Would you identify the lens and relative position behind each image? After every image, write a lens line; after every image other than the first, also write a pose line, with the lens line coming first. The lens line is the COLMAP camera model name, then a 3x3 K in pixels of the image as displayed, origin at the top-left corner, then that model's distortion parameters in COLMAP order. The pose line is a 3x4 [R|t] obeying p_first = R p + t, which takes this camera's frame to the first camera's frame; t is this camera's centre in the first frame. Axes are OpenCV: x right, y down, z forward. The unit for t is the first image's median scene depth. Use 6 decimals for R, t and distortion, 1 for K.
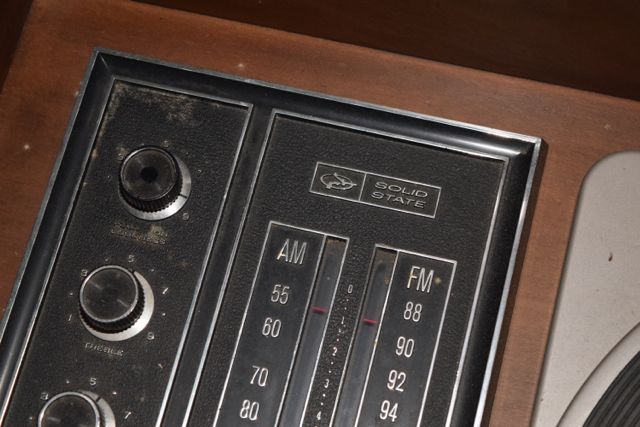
lens RADIAL K [[1431.4, 0, 318.1], [0, 1431.4, 214.2], [0, 0, 1]] dist [0.000391, 0.000000]
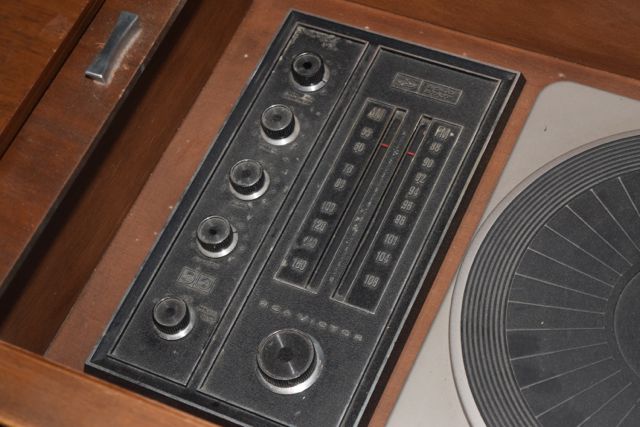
lens RADIAL K [[1402.4, 0, 321.2], [0, 1402.4, 213.0], [0, 0, 1]] dist [-0.011648, 0.000000]
pose [[0.980336, 0.115993, -0.159644, 0.212981], [-0.143807, 0.973927, -0.175456, 0.473080], [0.135130, 0.194964, 0.971457, -0.738569]]
